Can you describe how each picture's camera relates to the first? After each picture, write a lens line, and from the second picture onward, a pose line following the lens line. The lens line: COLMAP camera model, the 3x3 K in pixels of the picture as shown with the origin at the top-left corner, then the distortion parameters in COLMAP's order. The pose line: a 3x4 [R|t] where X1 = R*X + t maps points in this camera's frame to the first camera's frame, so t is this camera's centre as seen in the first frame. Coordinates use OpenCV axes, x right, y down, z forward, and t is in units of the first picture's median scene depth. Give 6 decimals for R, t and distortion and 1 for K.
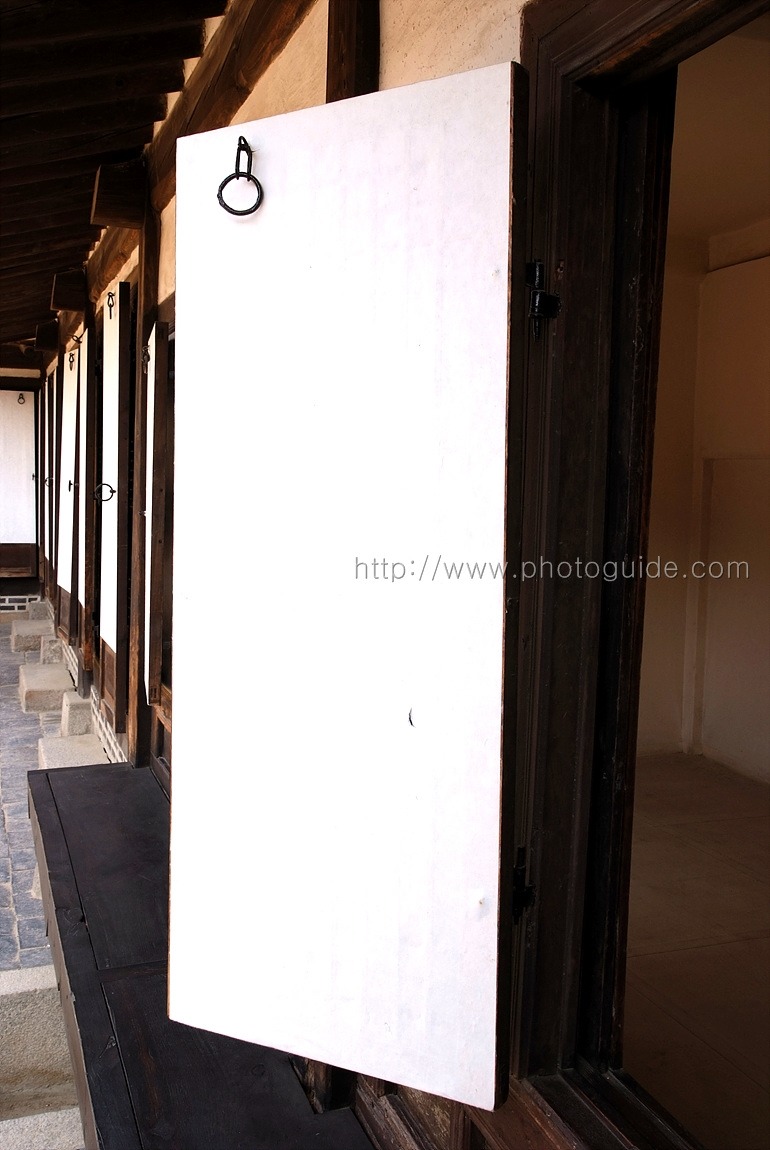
lens RADIAL K [[1175.1, 0, 385.0], [0, 1175.1, 575.0], [0, 0, 1]] dist [-0.000669, 0.000290]
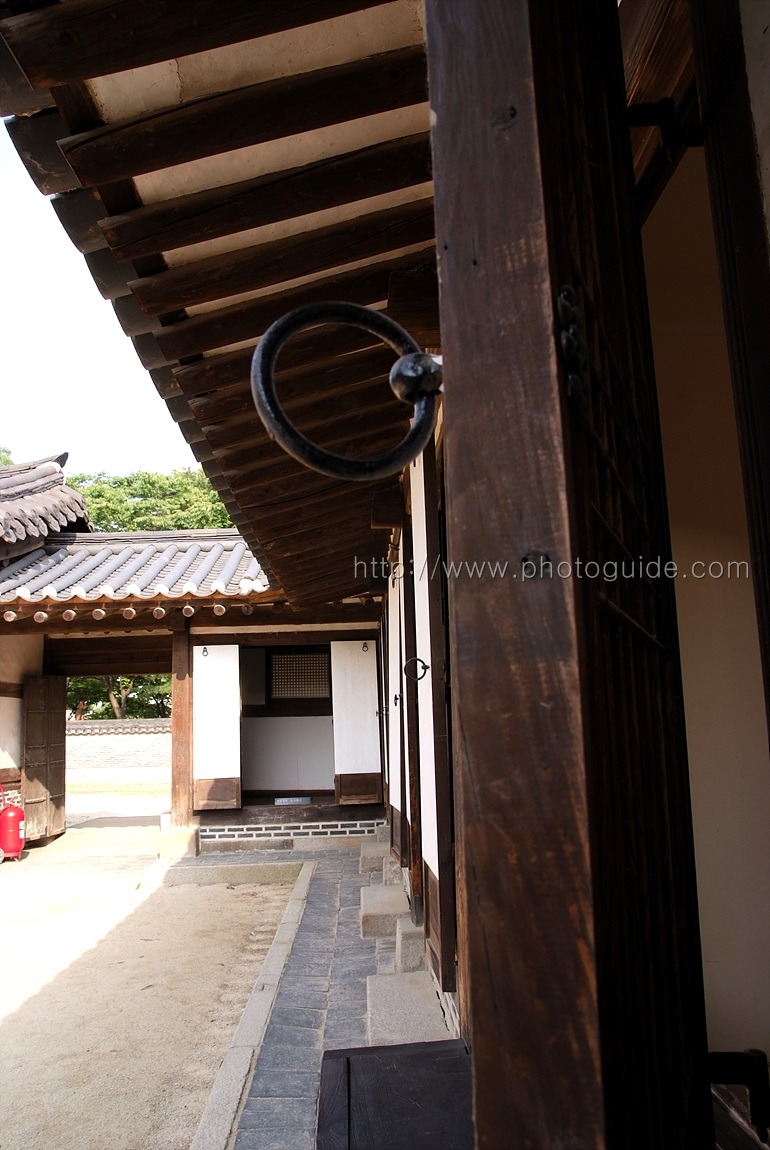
lens RADIAL K [[887.7, 0, 385.0], [0, 887.7, 575.0], [0, 0, 1]] dist [-0.009759, -0.003230]
pose [[0.954331, -0.097913, -0.282251, -0.049326], [0.023540, 0.966475, -0.255679, 0.012985], [0.297823, 0.237358, 0.924642, 0.253518]]
